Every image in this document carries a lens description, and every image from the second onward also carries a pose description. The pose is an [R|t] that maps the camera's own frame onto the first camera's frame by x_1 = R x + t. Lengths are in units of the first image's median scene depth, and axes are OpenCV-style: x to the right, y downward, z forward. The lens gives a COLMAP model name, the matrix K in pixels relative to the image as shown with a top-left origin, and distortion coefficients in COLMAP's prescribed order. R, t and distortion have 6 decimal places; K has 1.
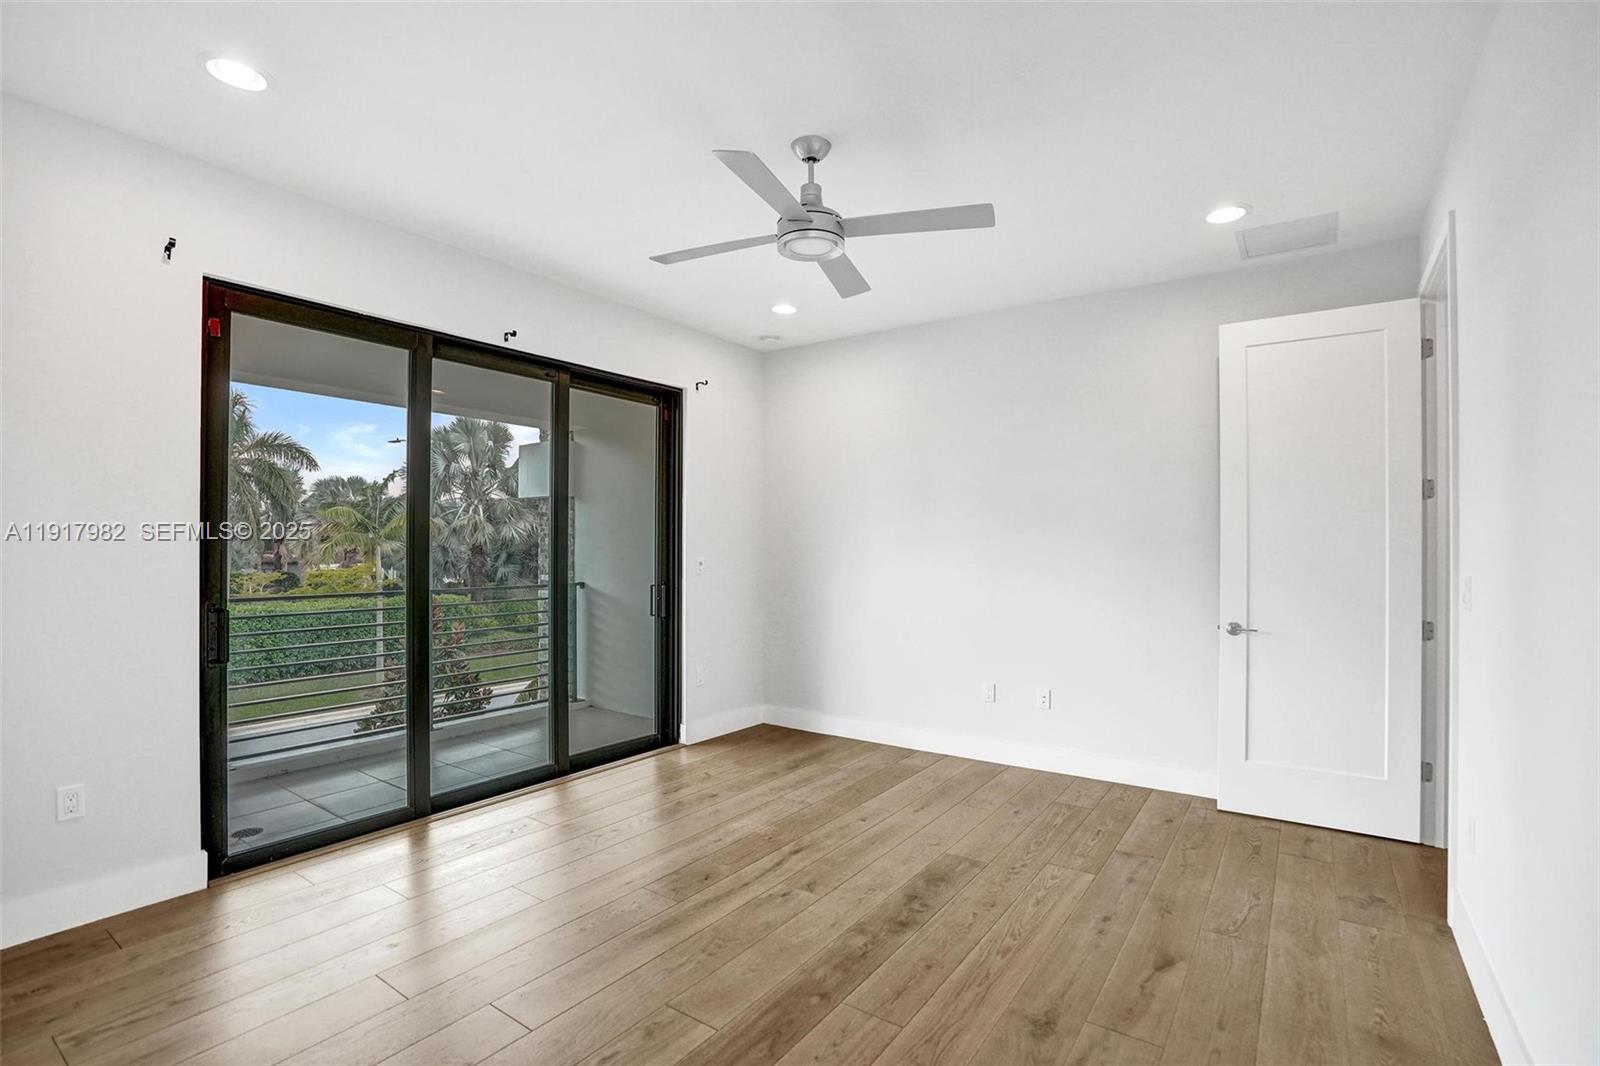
lens RADIAL K [[742.9, 0, 803.8], [0, 742.9, 539.8], [0, 0, 1]] dist [-0.071735, 0.037166]
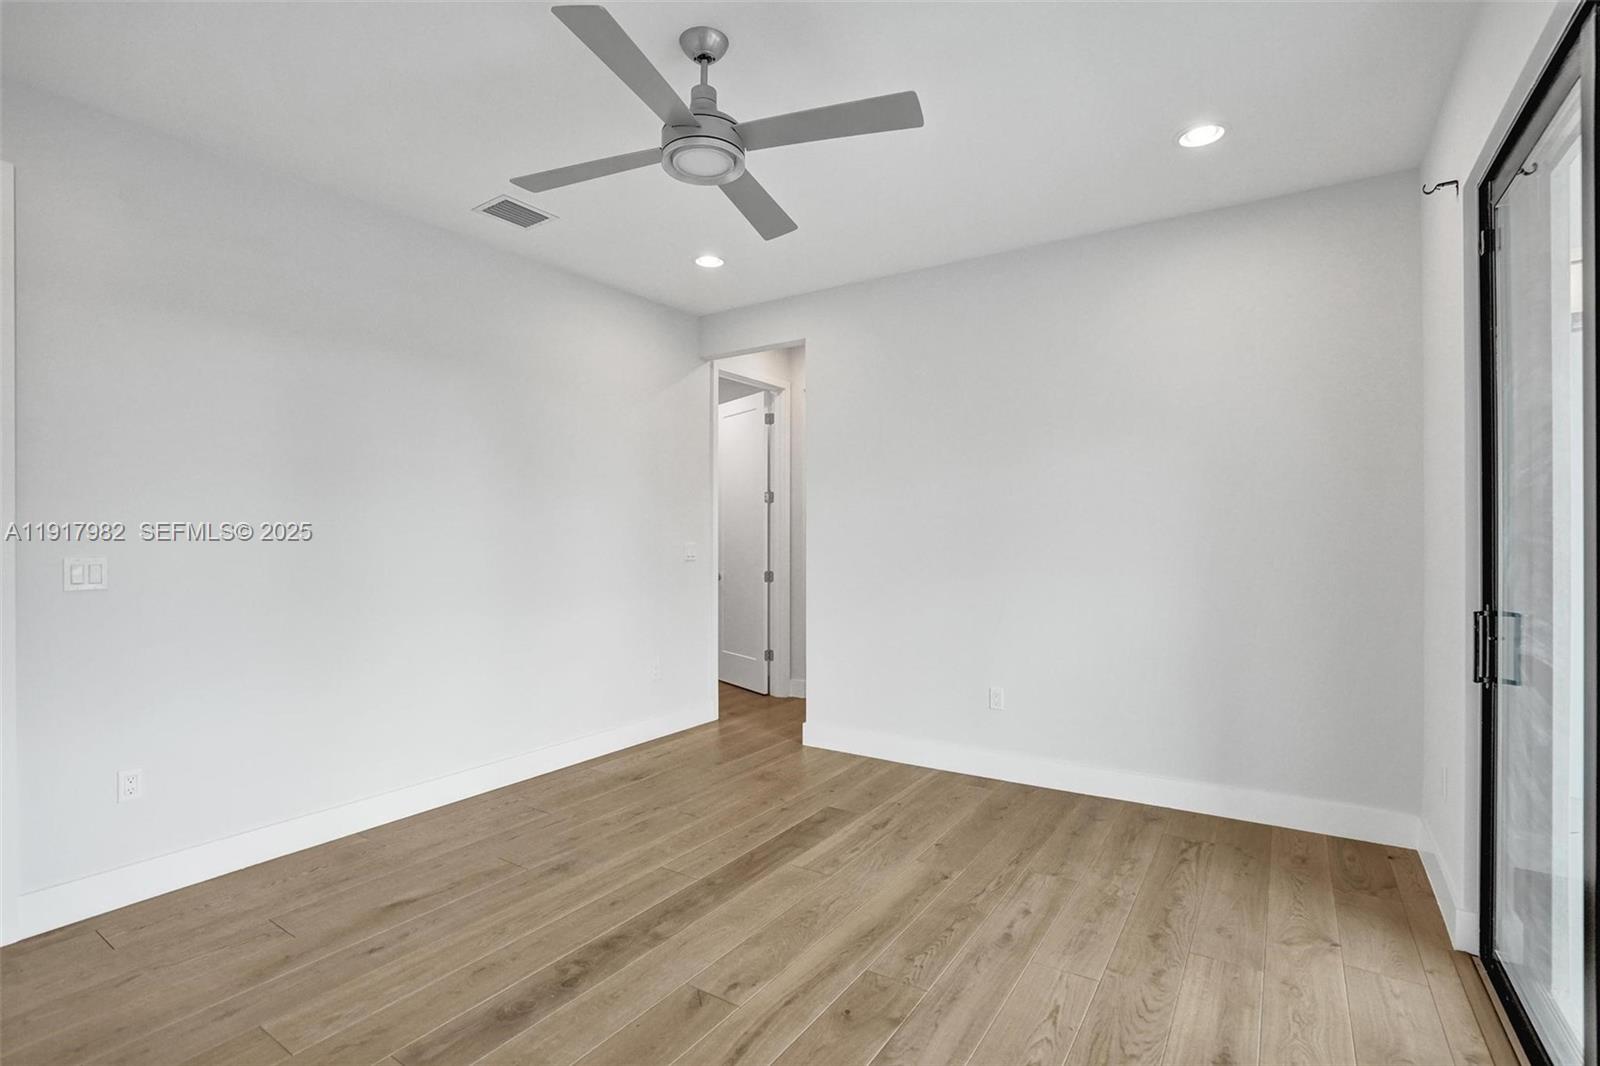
lens RADIAL K [[742.9, 0, 803.8], [0, 742.9, 539.8], [0, 0, 1]] dist [-0.071735, 0.037166]
pose [[-0.999680, 0.000232, -0.025312, -0.091770], [0.000370, 0.999985, -0.005445, 0.030412], [0.025310, -0.005453, -0.999665, 2.046009]]
